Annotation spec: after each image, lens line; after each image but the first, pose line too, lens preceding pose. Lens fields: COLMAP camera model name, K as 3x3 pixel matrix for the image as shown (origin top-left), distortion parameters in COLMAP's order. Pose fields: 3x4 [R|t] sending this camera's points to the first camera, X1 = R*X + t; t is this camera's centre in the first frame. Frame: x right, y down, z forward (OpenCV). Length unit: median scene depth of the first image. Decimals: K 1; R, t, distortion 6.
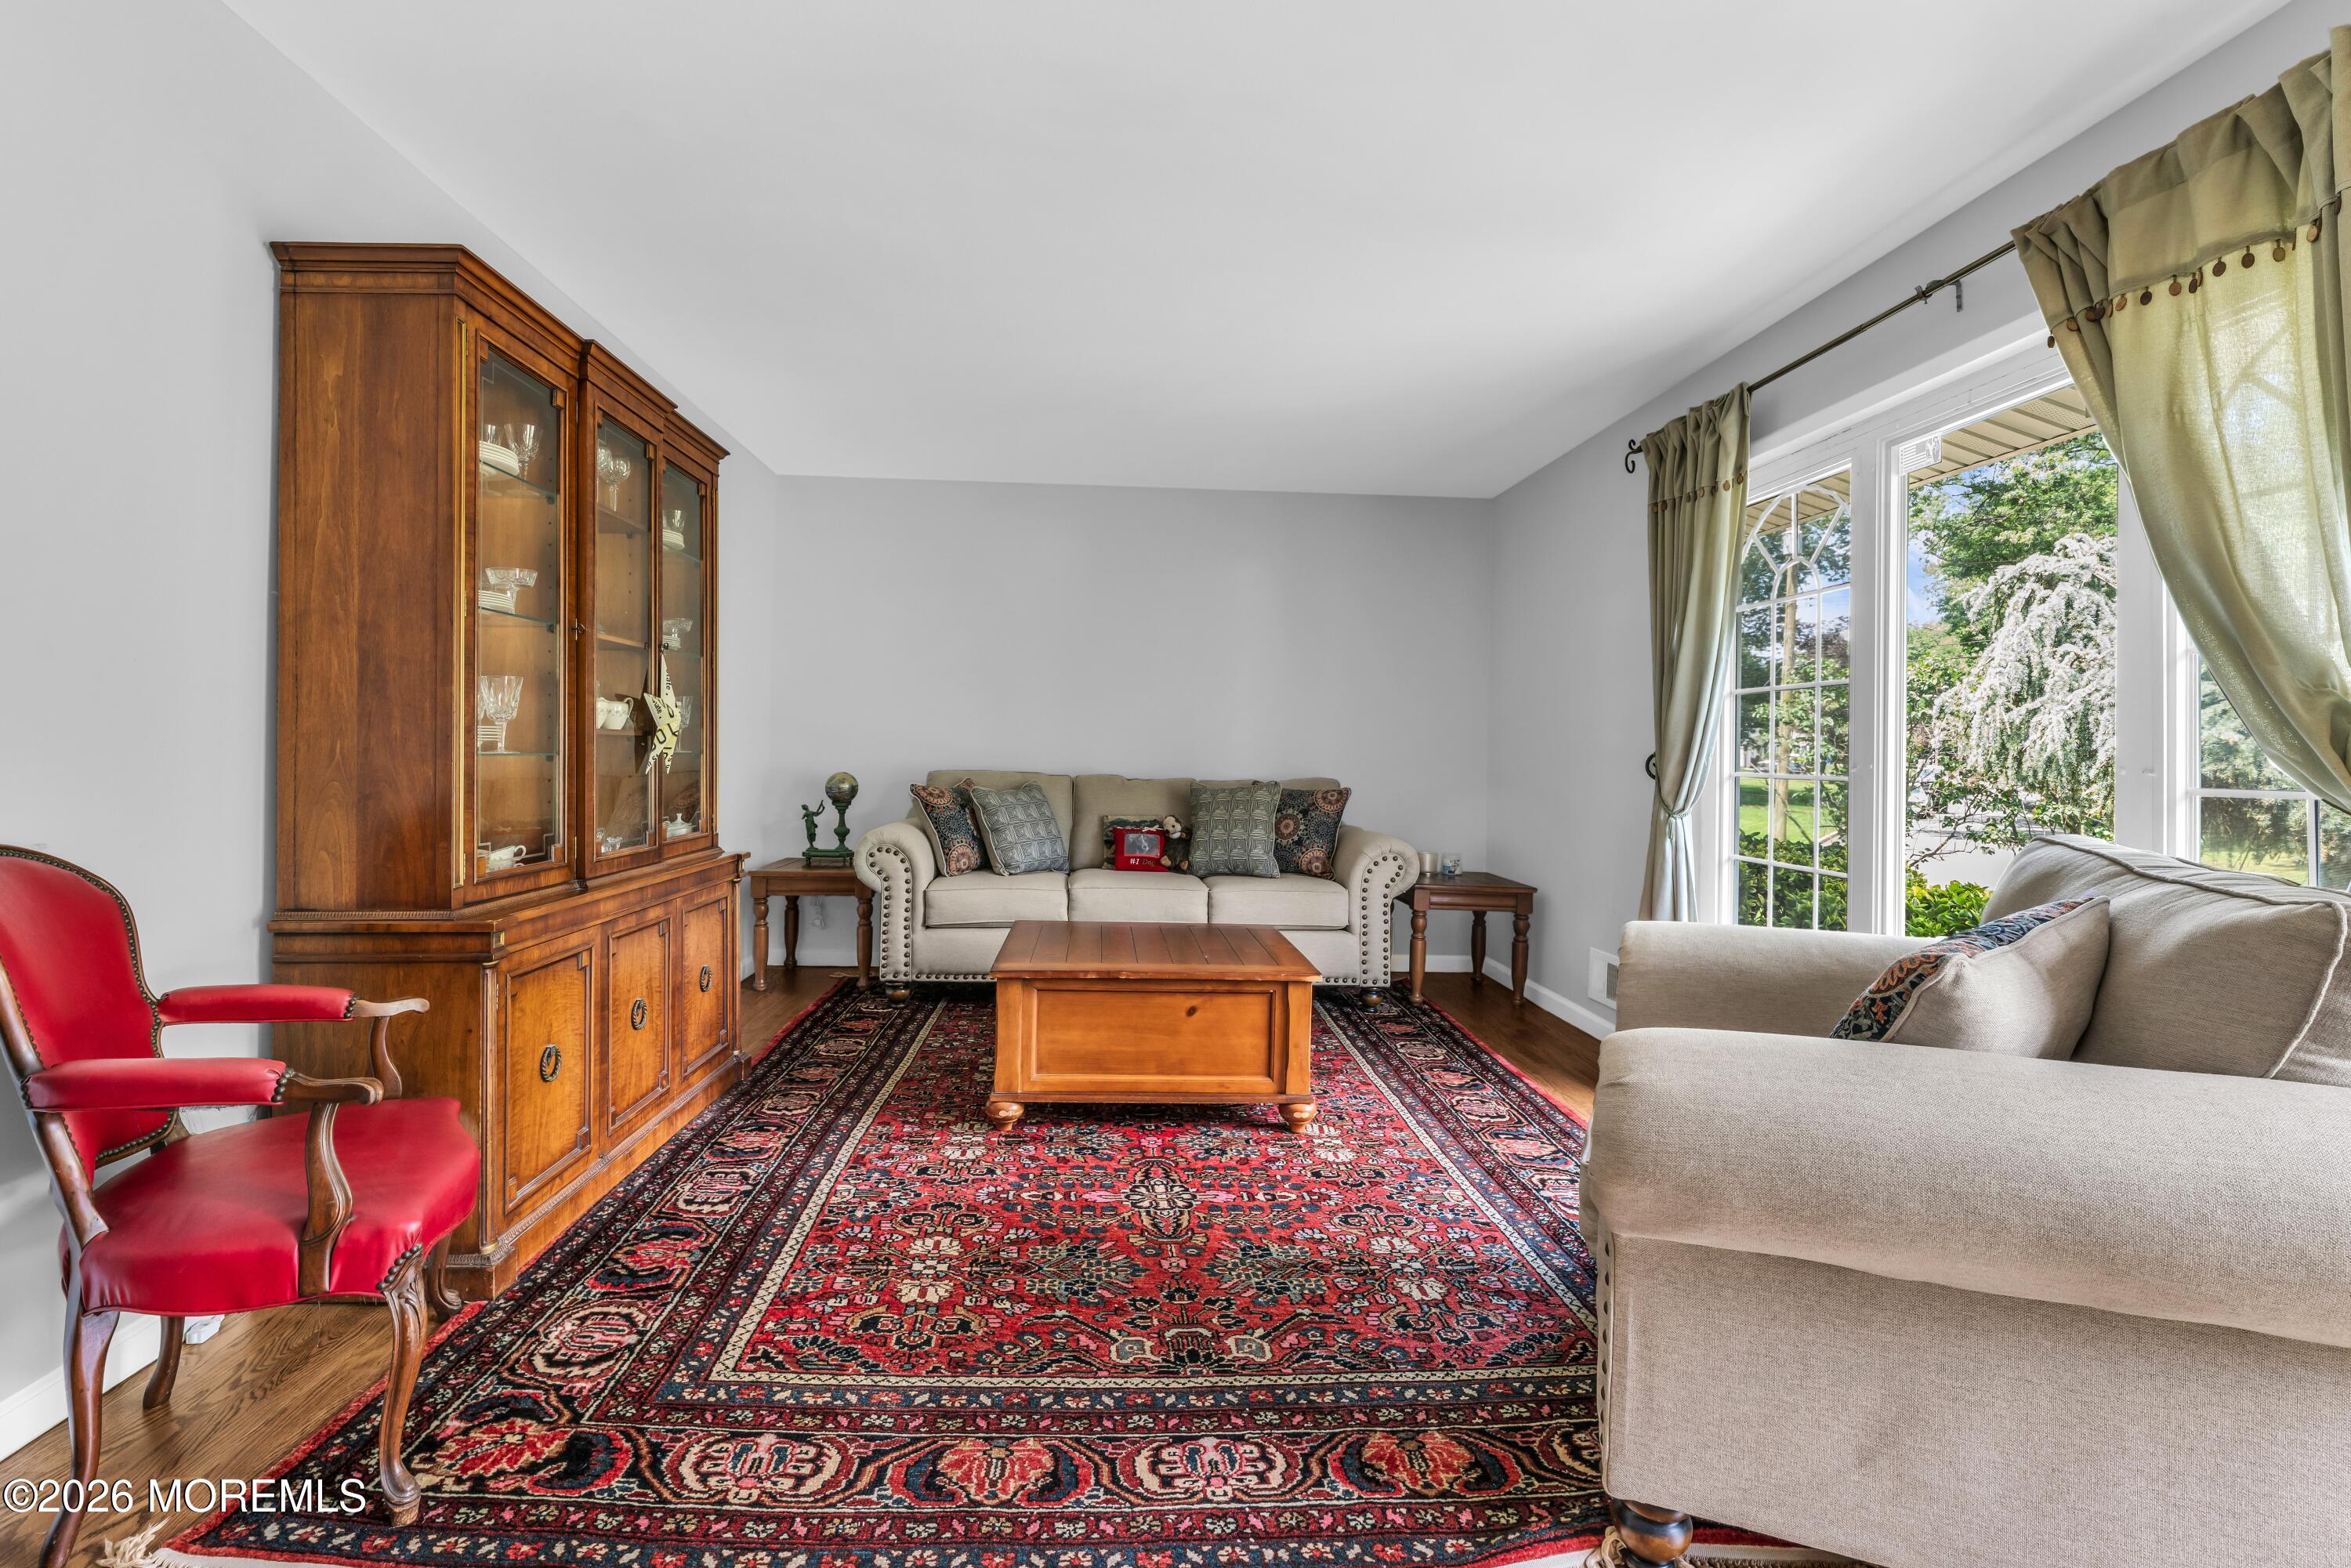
lens RADIAL K [[1133.7, 0, 1140.1], [0, 1133.7, 749.2], [0, 0, 1]] dist [0.004978, 0.000955]
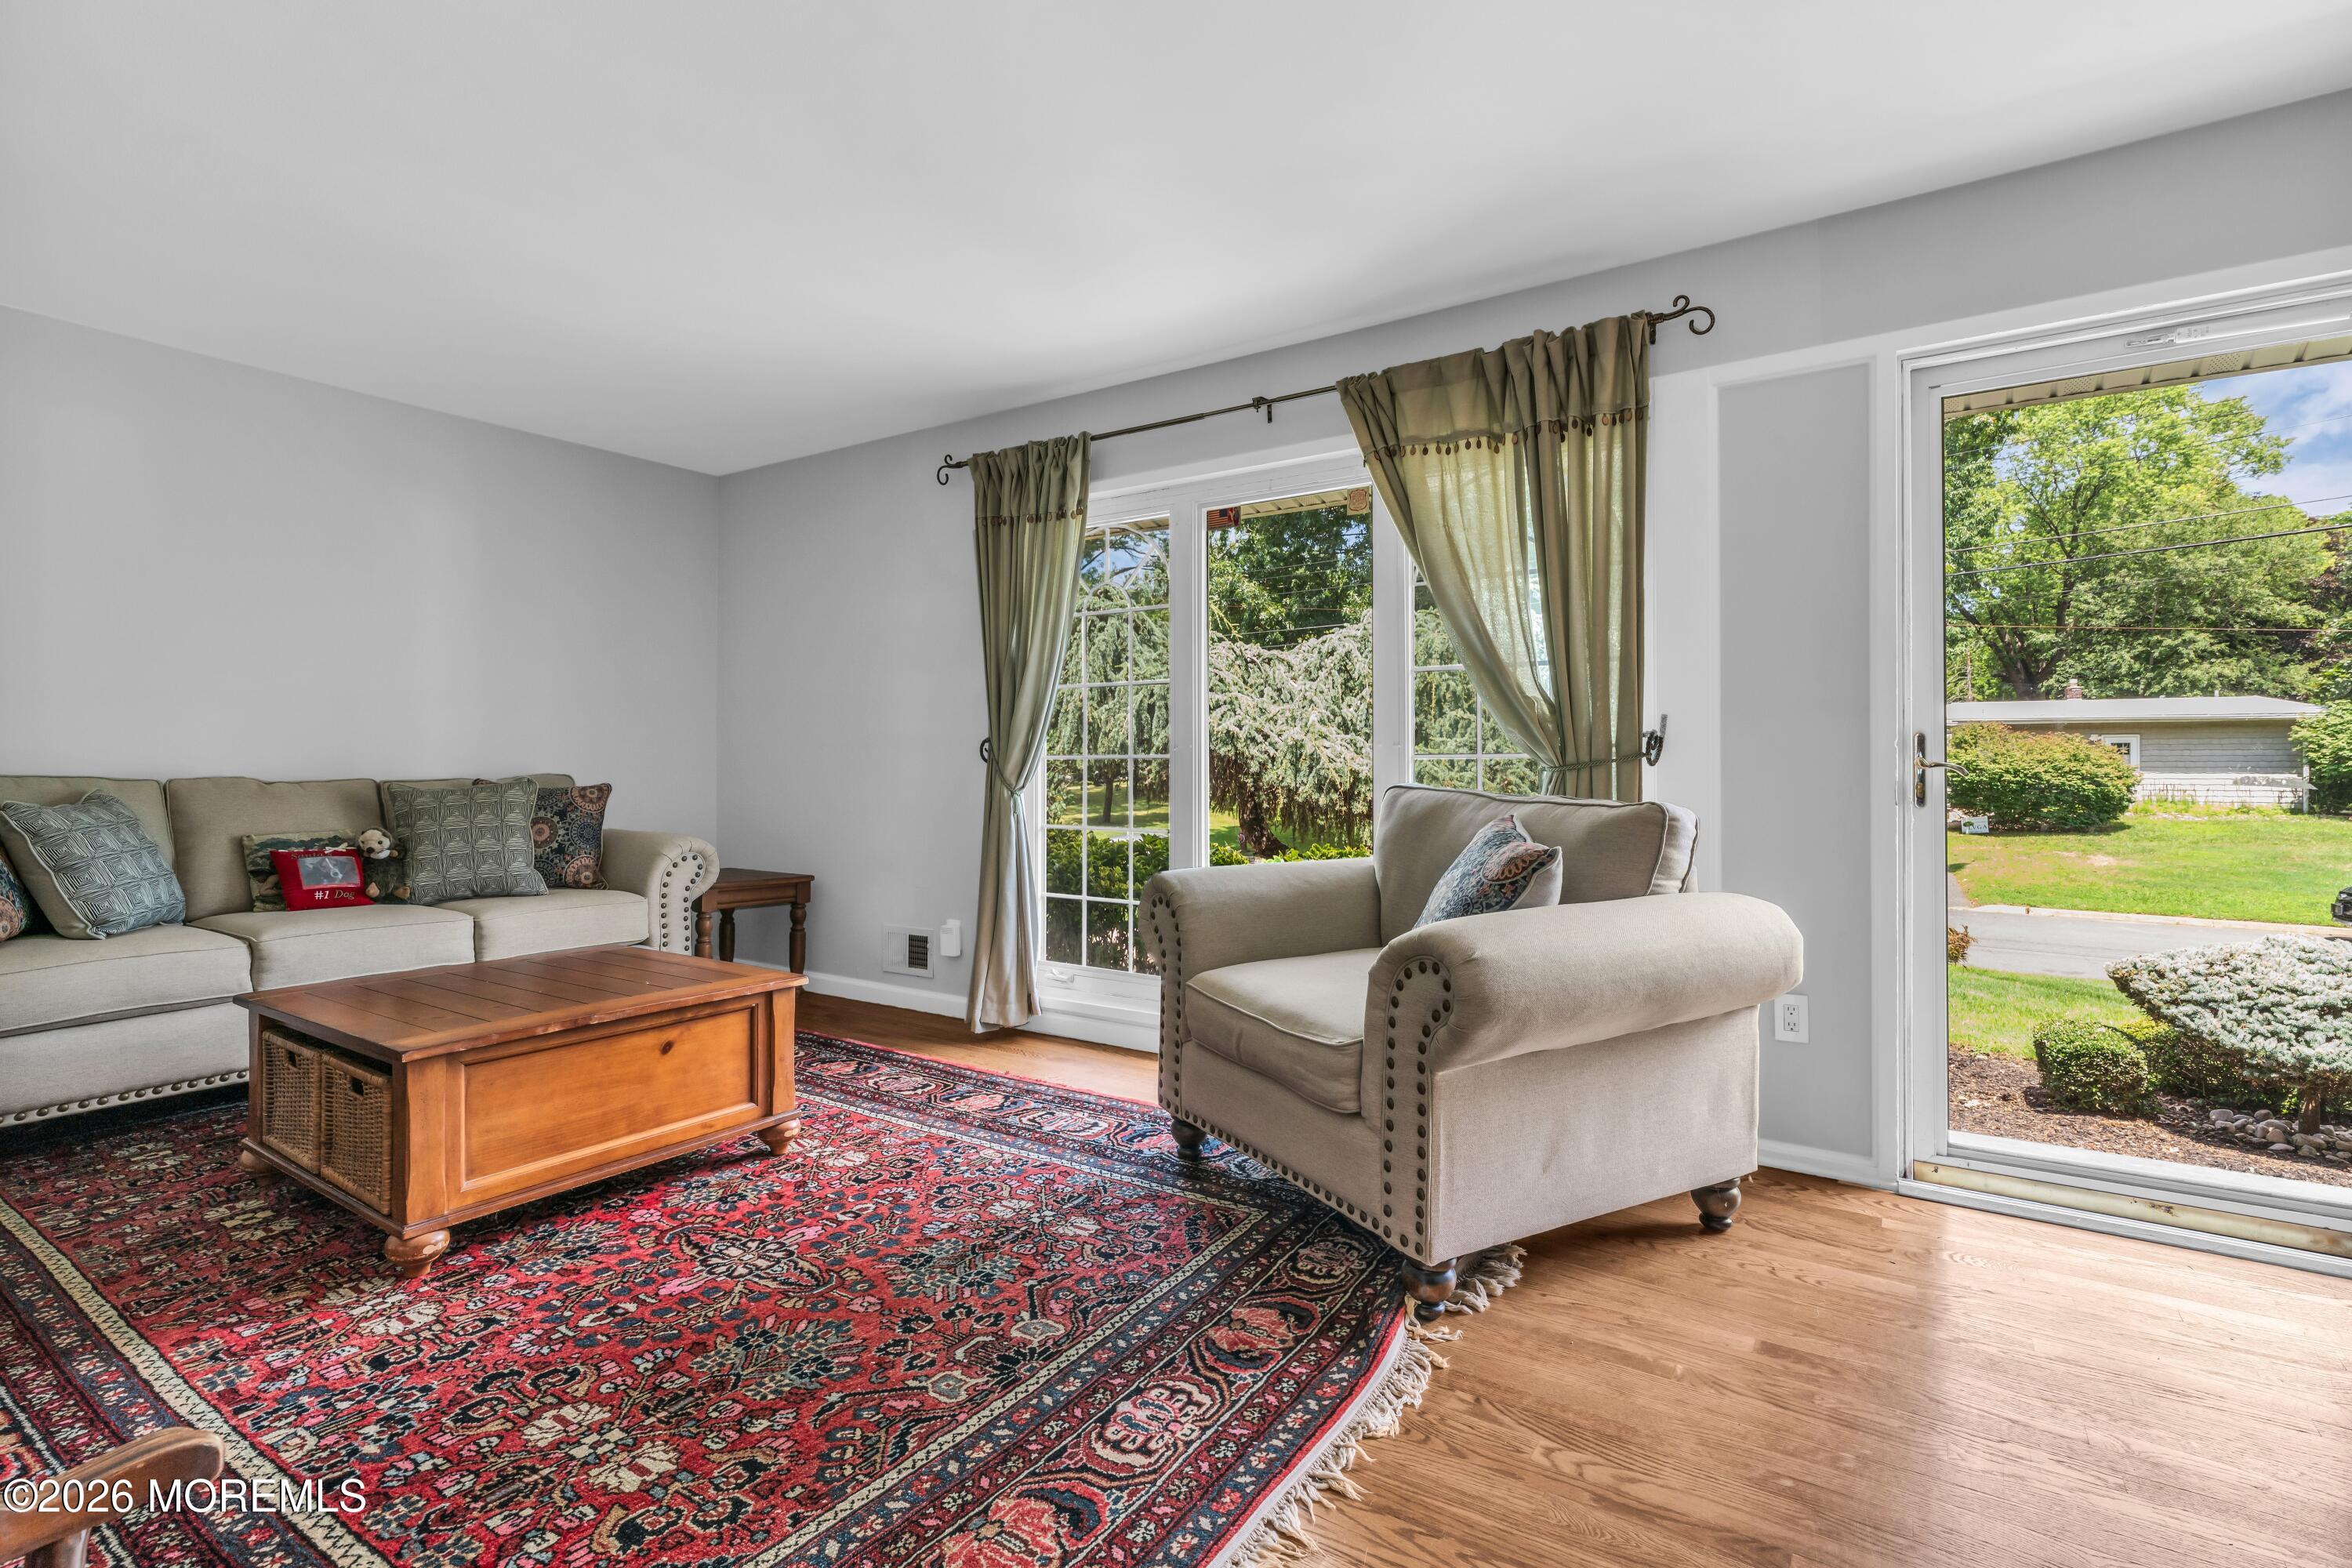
lens RADIAL K [[1134.2, 0, 1176.5], [0, 1134.2, 771.2], [0, 0, 1]] dist [0.004978, 0.000955]
pose [[0.586518, -0.022960, 0.809610, -0.404332], [0.007722, 0.999711, 0.022757, 0.012596], [-0.809899, -0.007096, 0.586526, 0.211205]]
